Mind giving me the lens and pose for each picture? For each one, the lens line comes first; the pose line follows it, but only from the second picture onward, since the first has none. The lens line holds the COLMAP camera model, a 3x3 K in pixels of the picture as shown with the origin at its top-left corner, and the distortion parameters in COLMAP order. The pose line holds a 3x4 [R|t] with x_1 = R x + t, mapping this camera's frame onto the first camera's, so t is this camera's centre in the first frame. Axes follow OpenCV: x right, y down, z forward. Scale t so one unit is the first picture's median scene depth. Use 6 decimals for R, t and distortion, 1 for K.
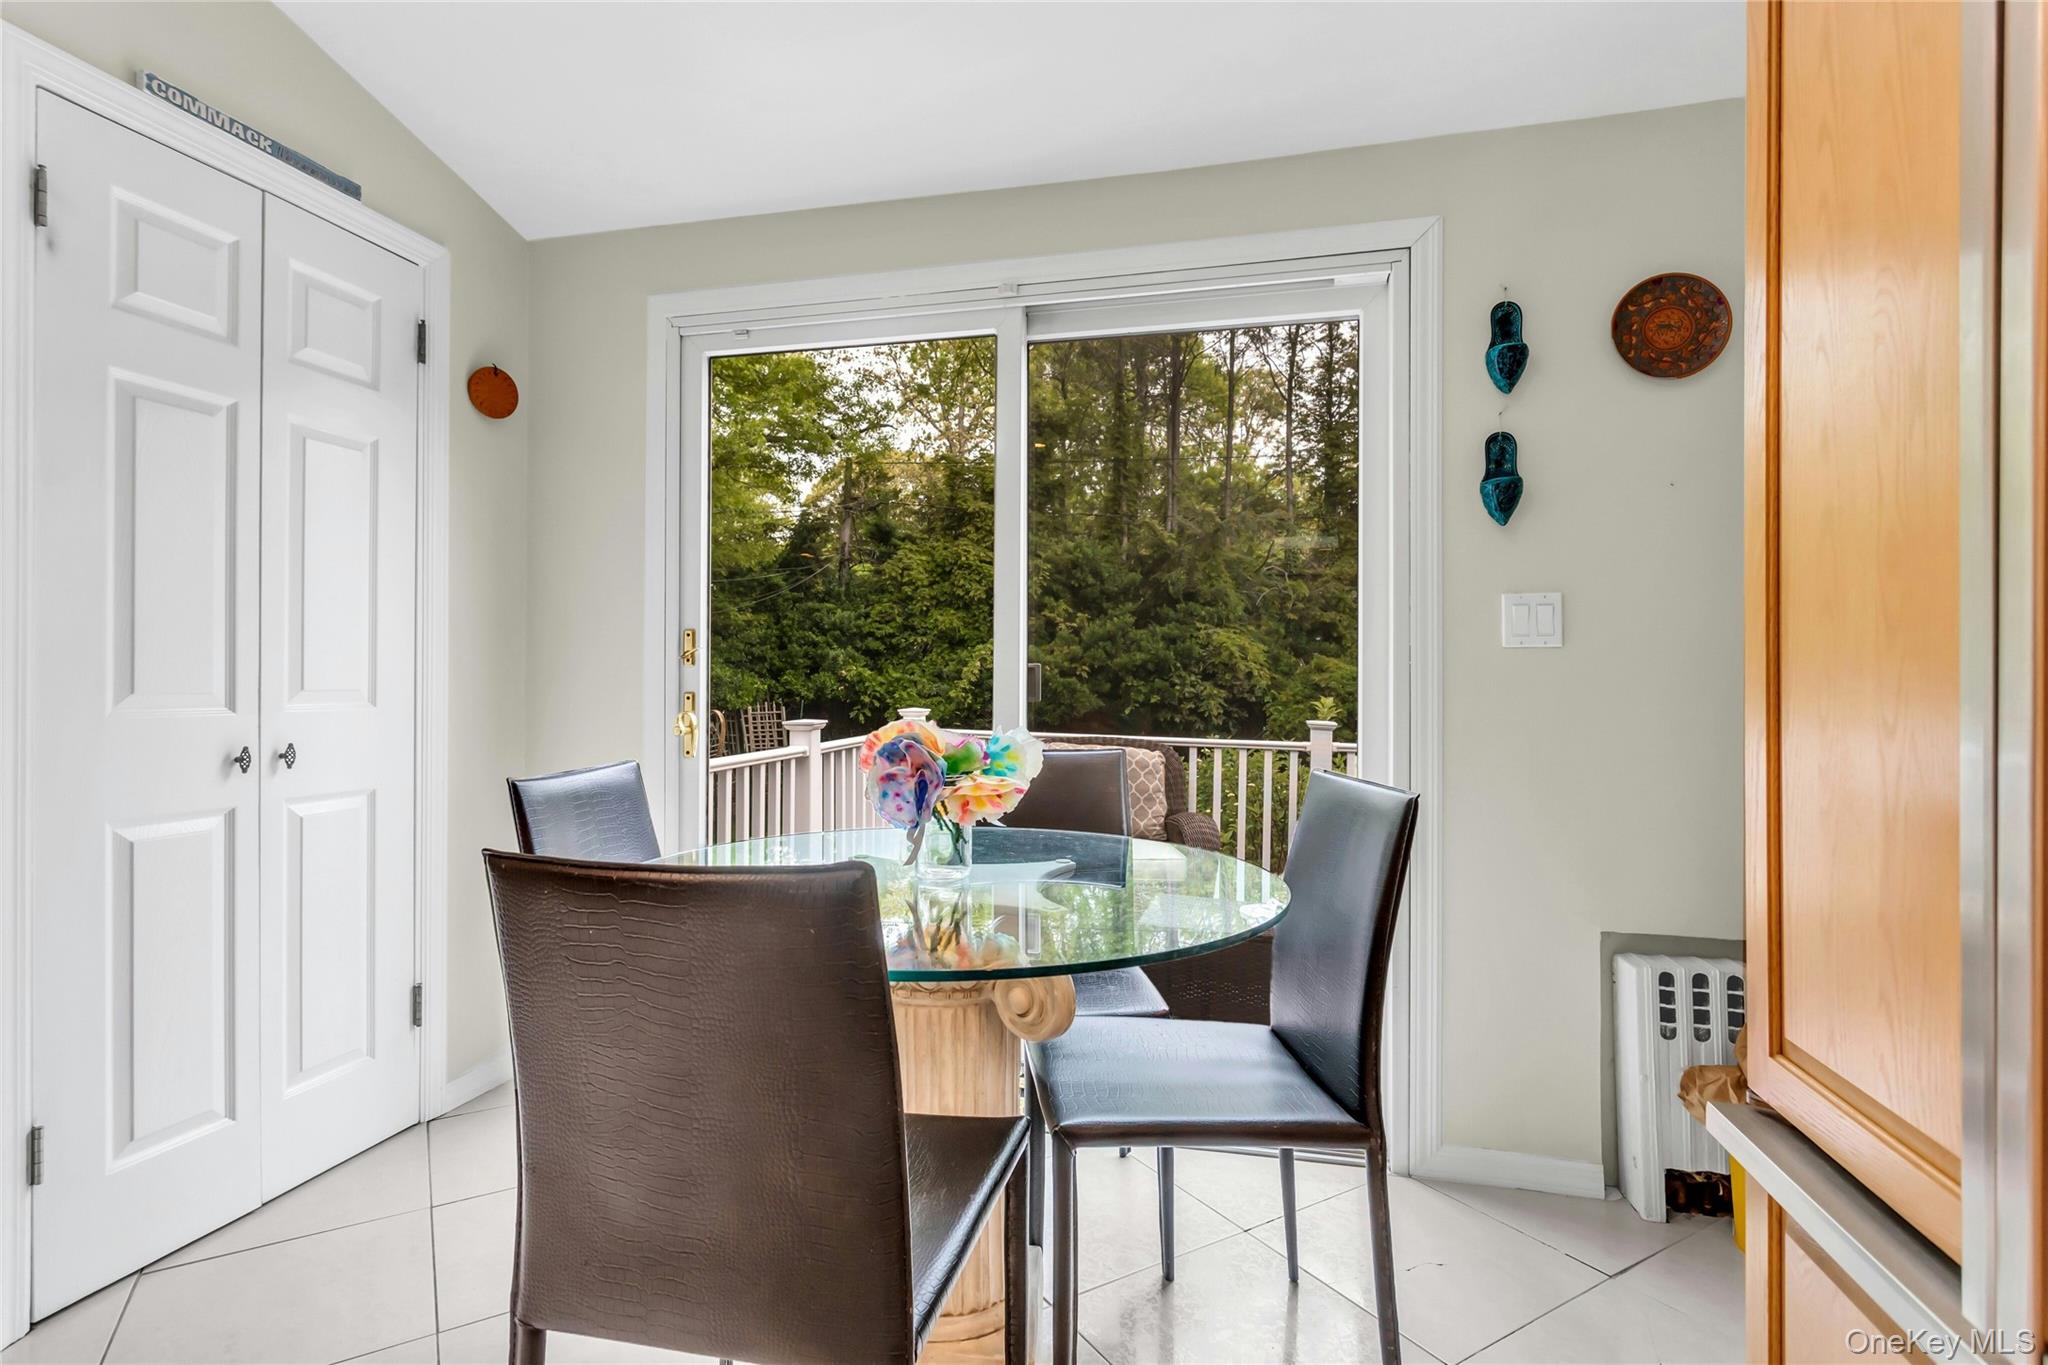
lens RADIAL K [[993.7, 0, 1024.2], [0, 993.7, 676.3], [0, 0, 1]] dist [0.001206, 0.001225]
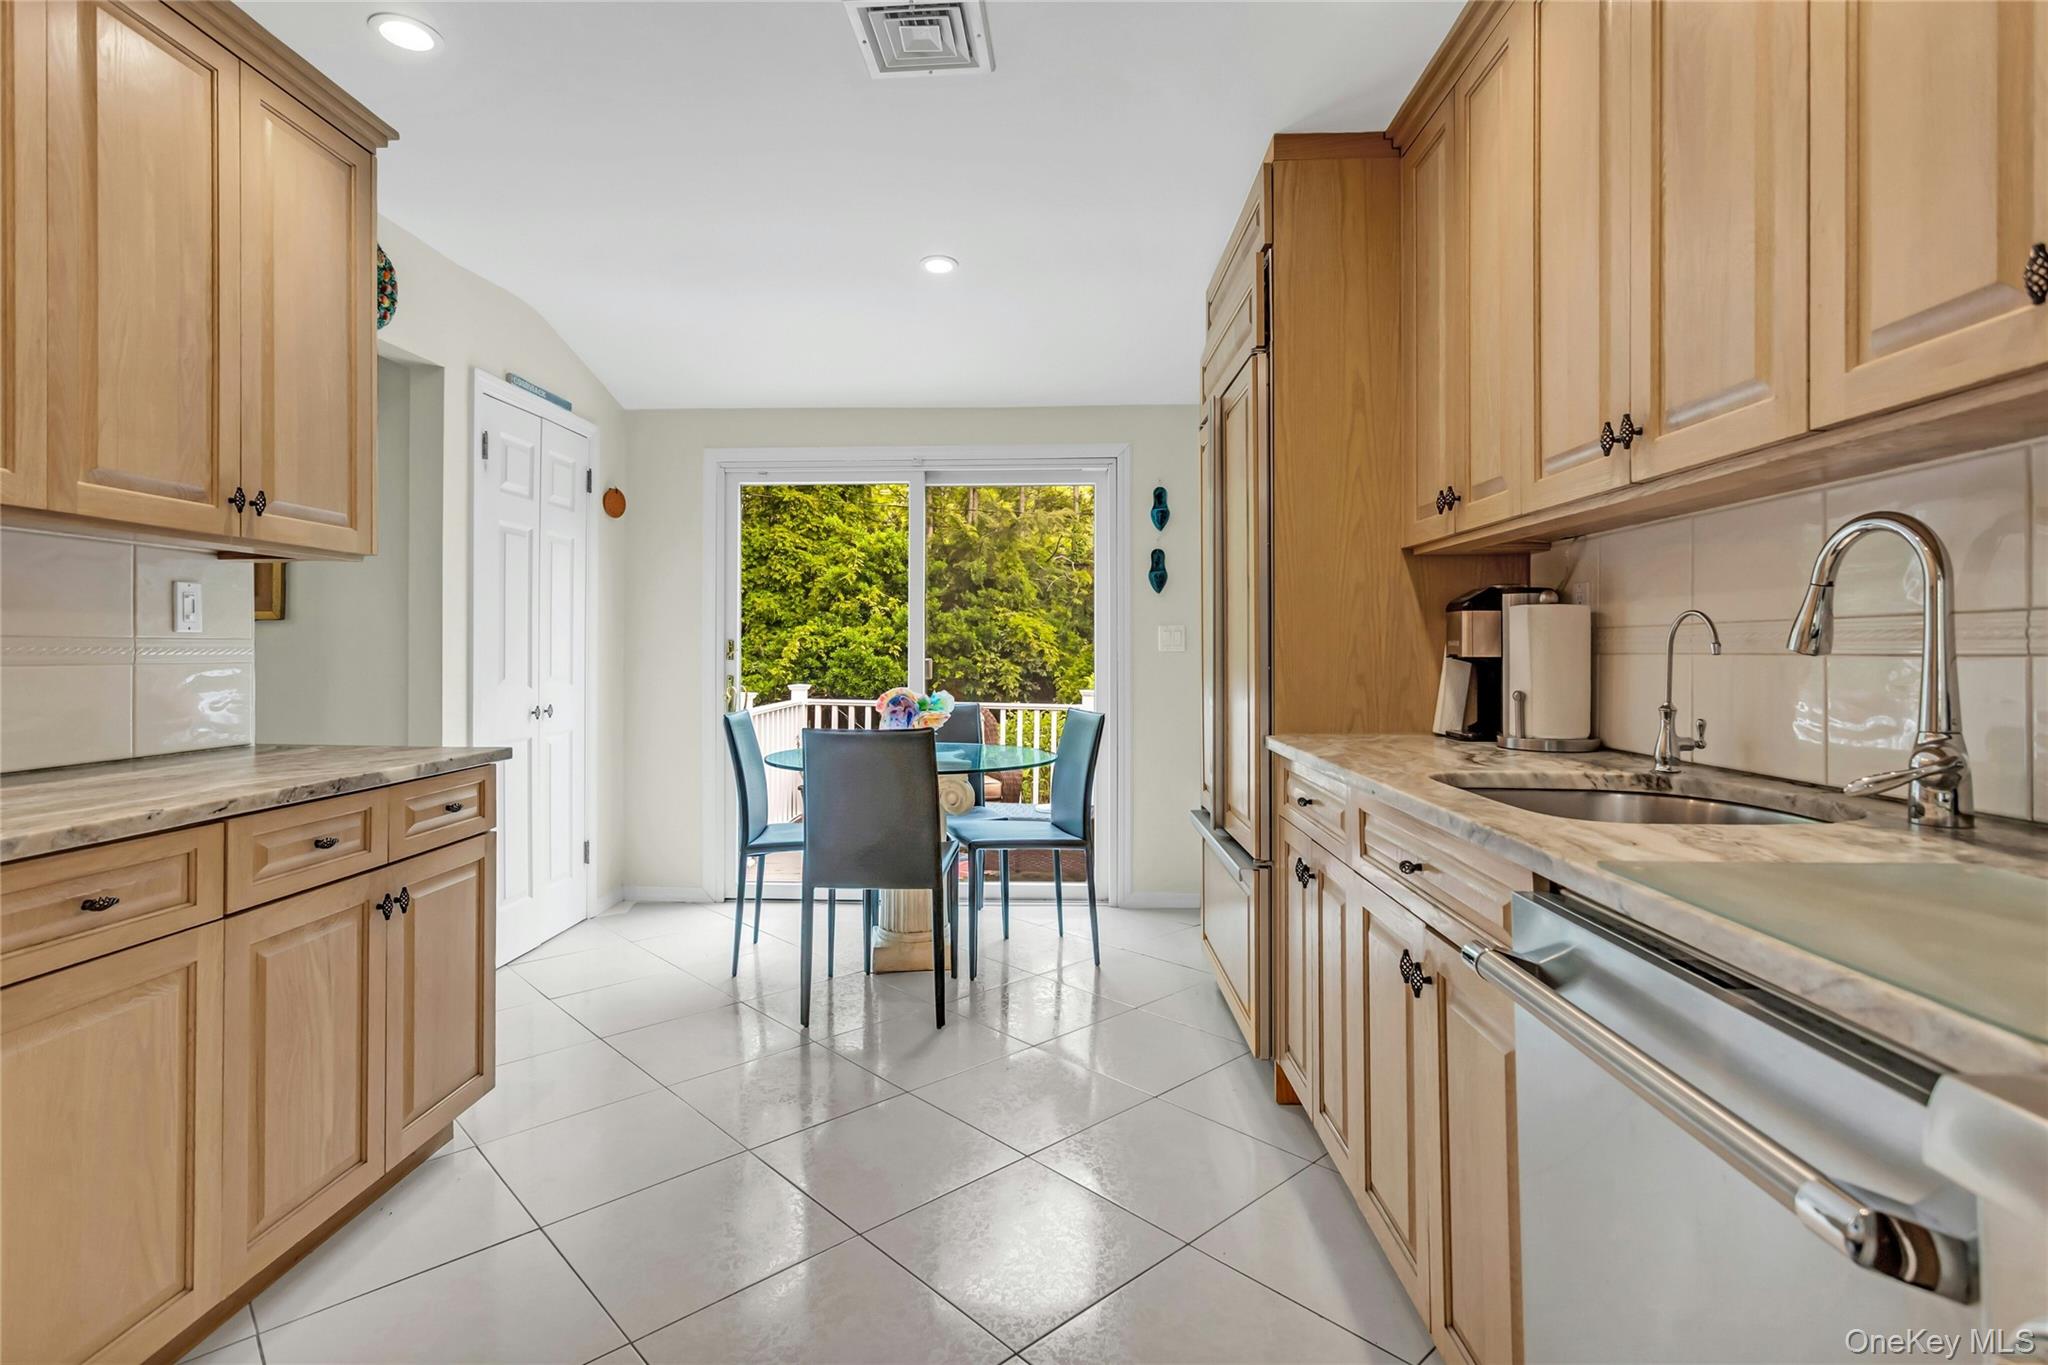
lens RADIAL K [[997.8, 0, 1011.0], [0, 997.8, 660.5], [0, 0, 1]] dist [0.006151, -0.001161]
pose [[0.981518, -0.005313, 0.191295, -0.026564], [0.003602, 0.999950, 0.009288, -0.003531], [-0.191335, -0.008427, 0.981489, -0.116927]]
